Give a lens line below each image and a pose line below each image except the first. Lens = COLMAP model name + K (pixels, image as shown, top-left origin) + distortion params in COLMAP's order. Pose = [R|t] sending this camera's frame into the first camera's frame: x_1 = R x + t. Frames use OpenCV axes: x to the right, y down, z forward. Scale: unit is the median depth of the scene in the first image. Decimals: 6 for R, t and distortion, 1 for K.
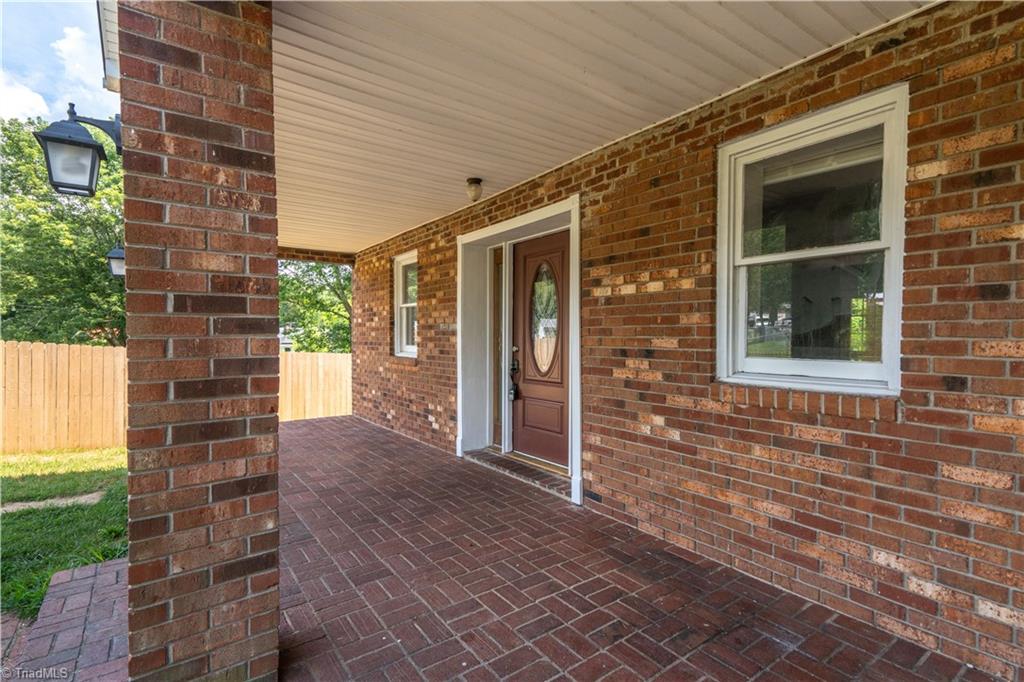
lens RADIAL K [[480.5, 0, 512.3], [0, 480.5, 346.2], [0, 0, 1]] dist [0.012603, 0.001366]
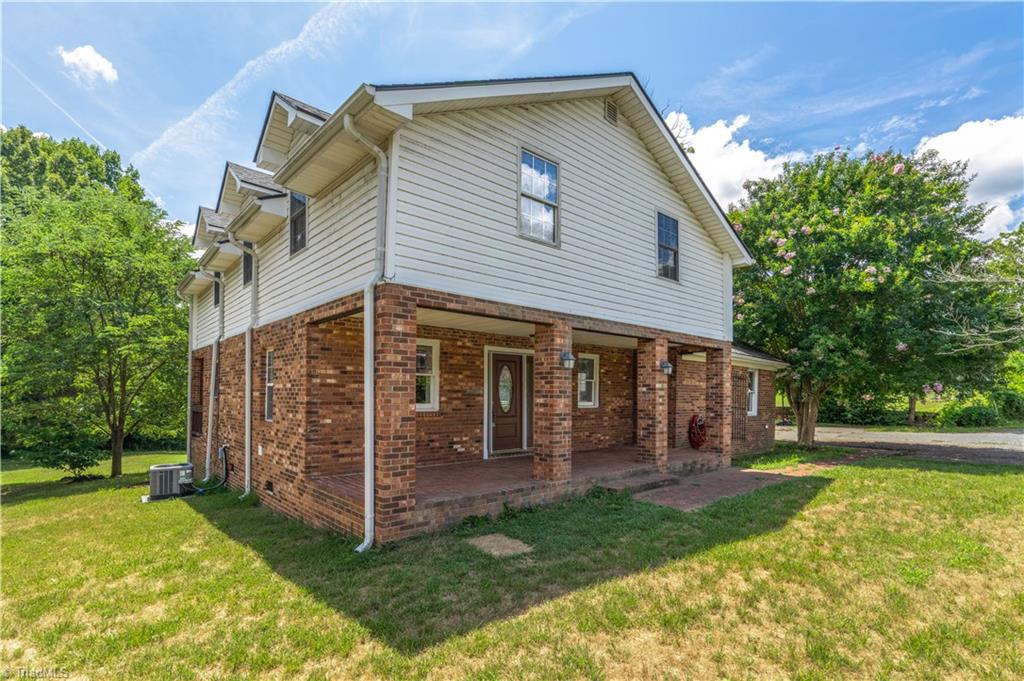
lens RADIAL K [[480.5, 0, 536.2], [0, 480.5, 391.8], [0, 0, 1]] dist [0.012603, 0.001366]
pose [[-0.125323, 0.003736, 0.992109, -2.896856], [0.012136, 0.999924, -0.002233, -0.048688], [-0.992042, 0.011760, -0.125359, 1.467790]]
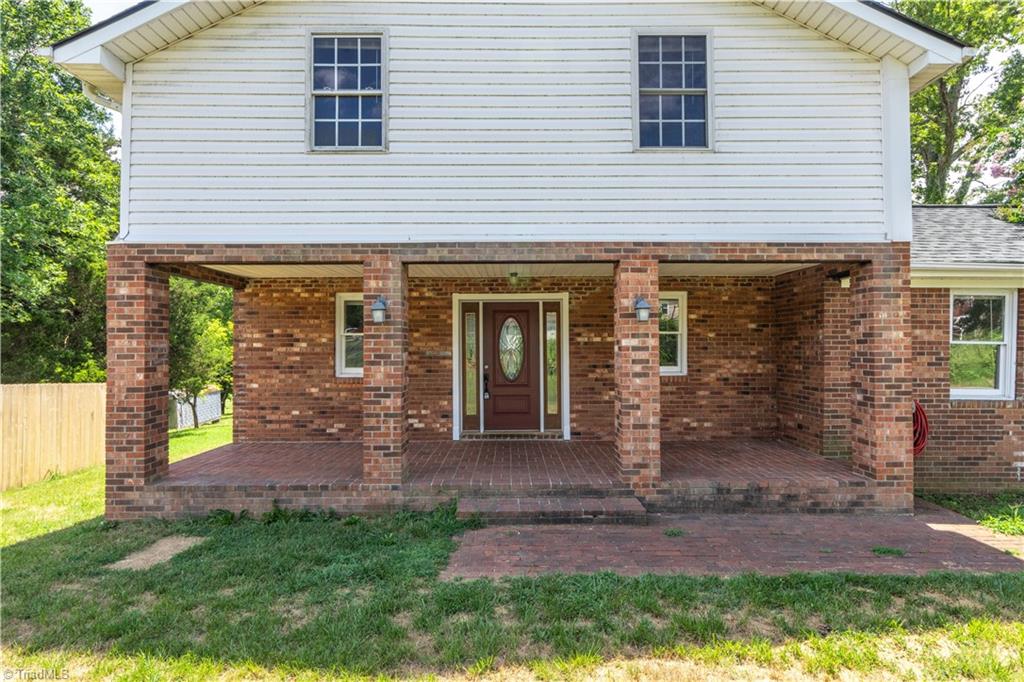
lens RADIAL K [[539.9, 0, 526.4], [0, 539.9, 341.0], [0, 0, 1]] dist [0.001391, 0.002585]
pose [[0.573291, 0.006261, 0.819328, -1.927047], [0.020445, 0.999550, -0.021944, -0.053597], [-0.819097, 0.029332, 0.572905, -0.211843]]
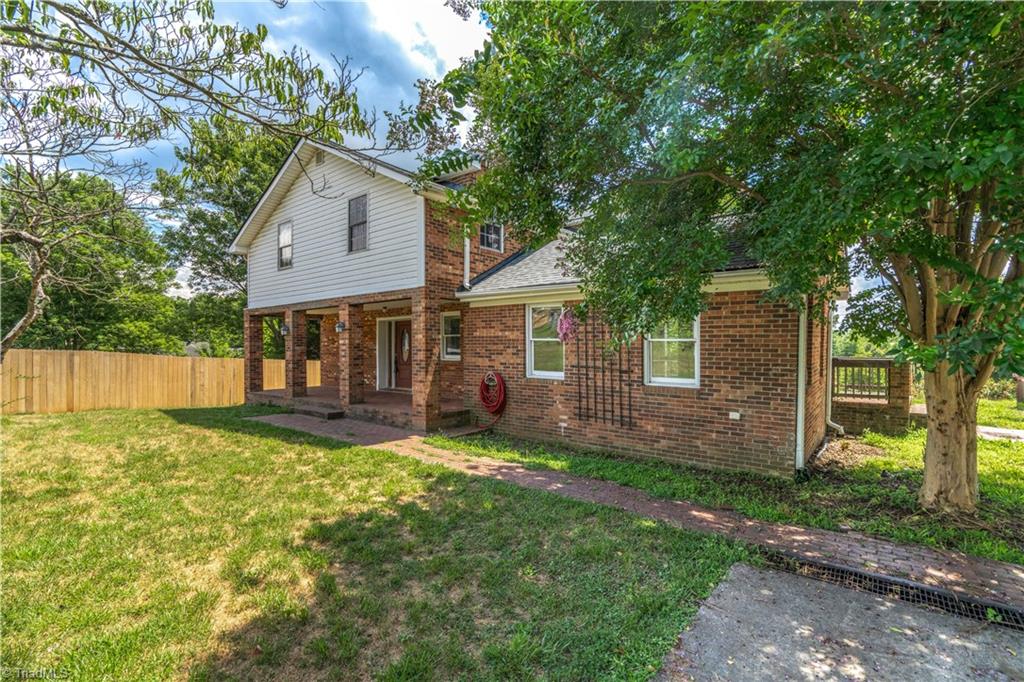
lens RADIAL K [[480.5, 0, 506.0], [0, 480.5, 347.5], [0, 0, 1]] dist [0.012603, 0.001366]
pose [[0.969336, -0.006437, 0.245655, -0.097313], [0.011449, 0.999754, -0.018977, 0.035727], [-0.245472, 0.021208, 0.969172, -3.022547]]
